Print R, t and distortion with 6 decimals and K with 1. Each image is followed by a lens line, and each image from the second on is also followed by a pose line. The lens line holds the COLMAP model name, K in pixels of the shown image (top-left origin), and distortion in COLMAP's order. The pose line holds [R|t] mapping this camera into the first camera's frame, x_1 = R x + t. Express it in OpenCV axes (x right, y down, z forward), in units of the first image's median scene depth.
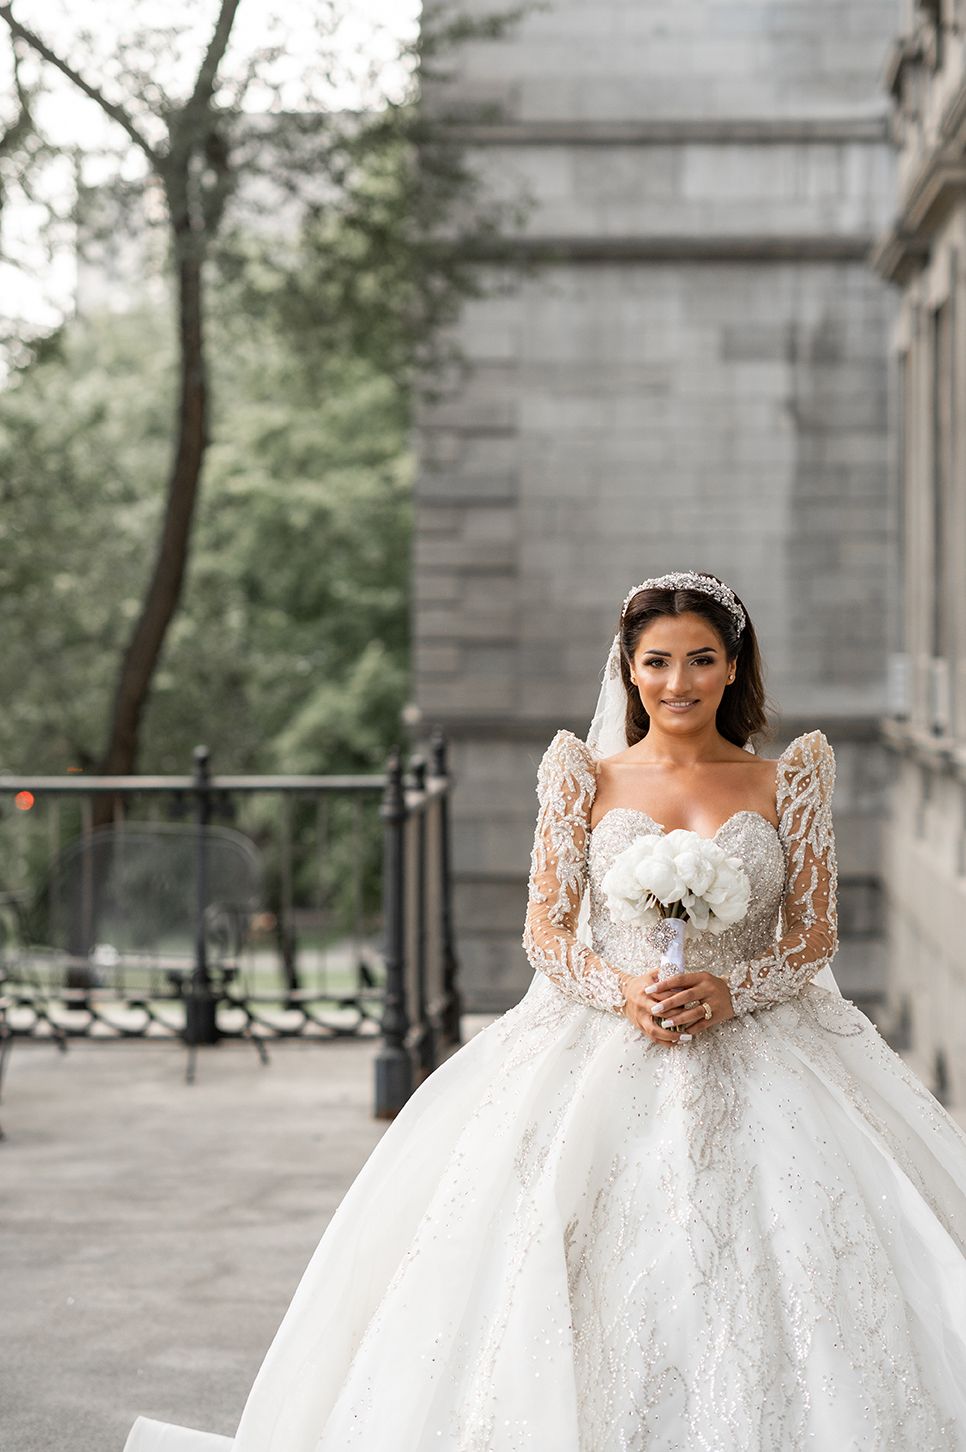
lens RADIAL K [[3552.3, 0, 483.5], [0, 3552.3, 722.8], [0, 0, 1]] dist [0.041553, 0.000000]
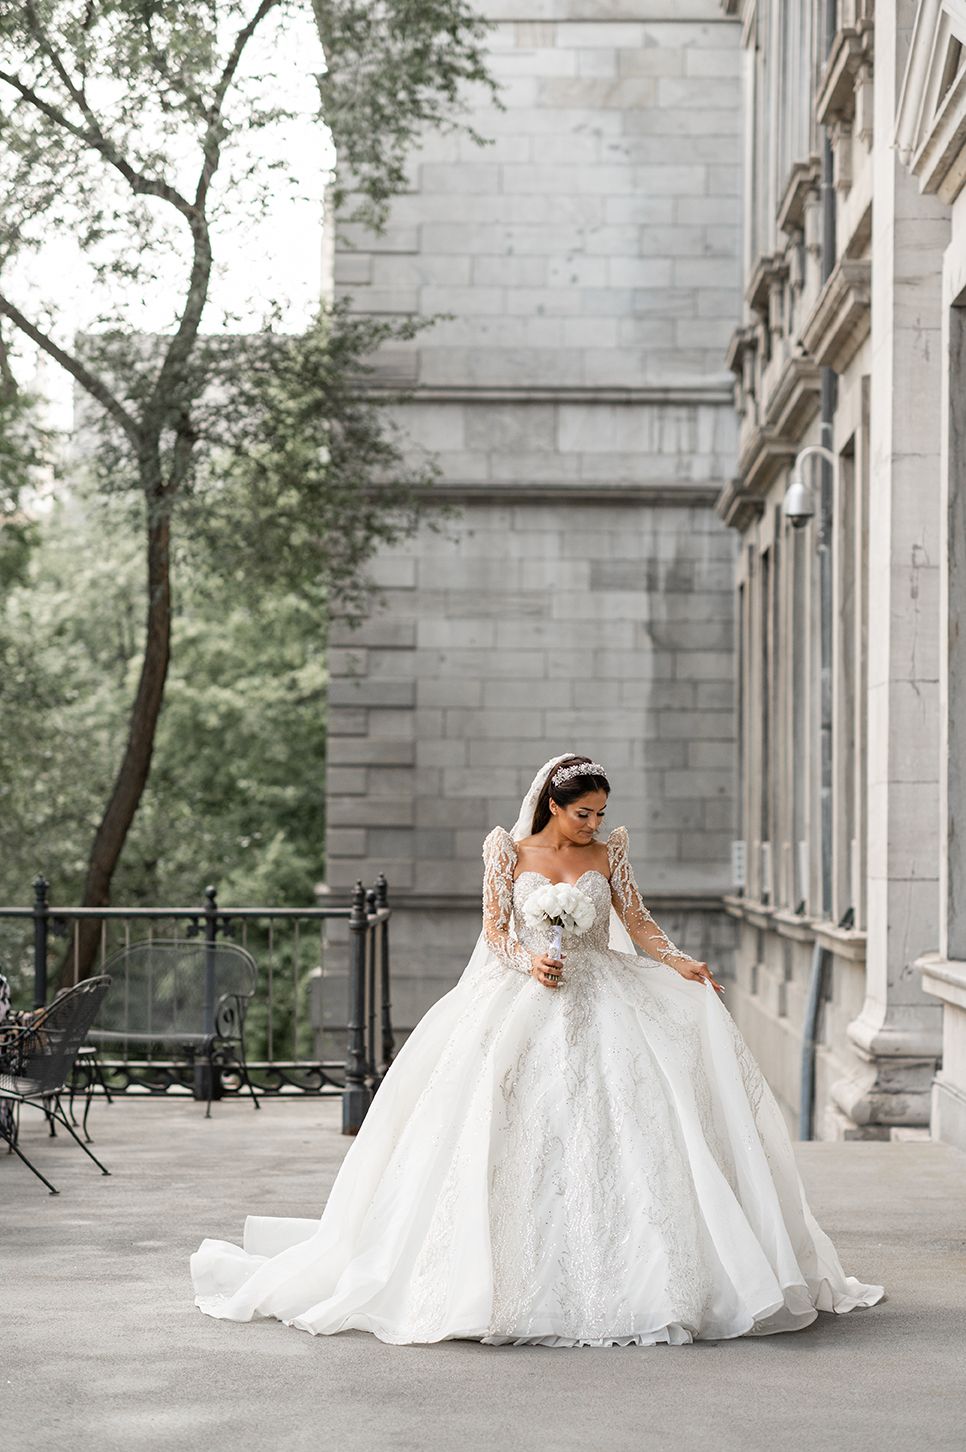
lens RADIAL K [[3552.3, 0, 483.0], [0, 3552.3, 727.9], [0, 0, 1]] dist [0.041553, 0.000000]
pose [[0.999329, 0.008538, 0.035608, -0.083464], [-0.006560, 0.998448, -0.055304, 0.074935], [-0.036025, 0.055033, 0.997834, -1.379938]]
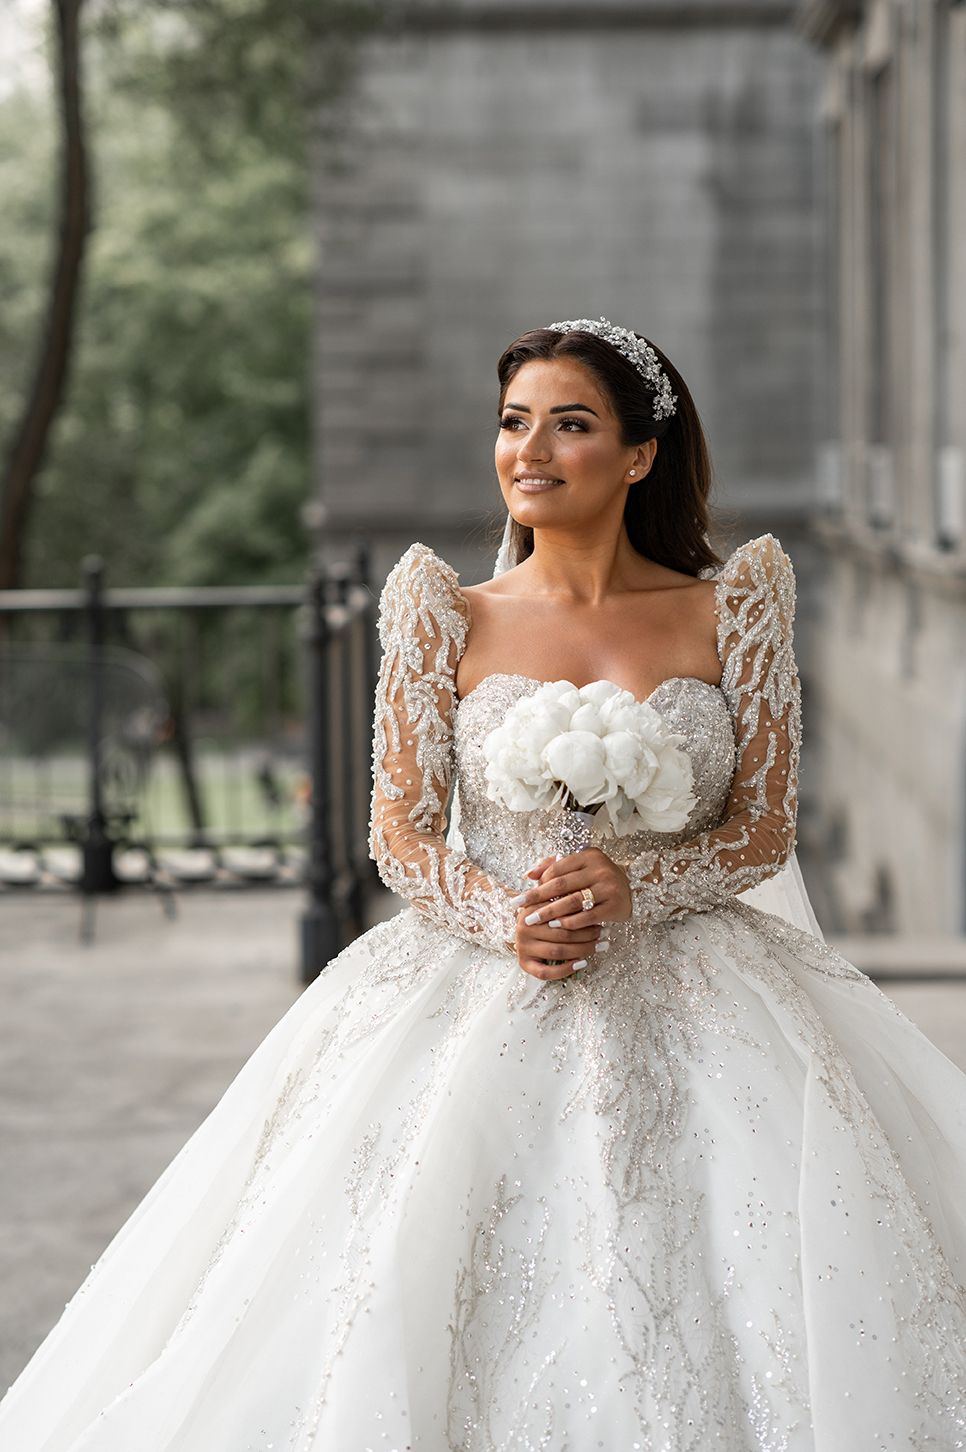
lens RADIAL K [[3552.3, 0, 491.7], [0, 3552.3, 724.1], [0, 0, 1]] dist [0.041553, 0.000000]
pose [[0.999367, -0.016169, 0.031674, -0.002838], [0.014319, 0.998225, 0.057804, -0.000532], [-0.032552, -0.057313, 0.997825, 0.037151]]
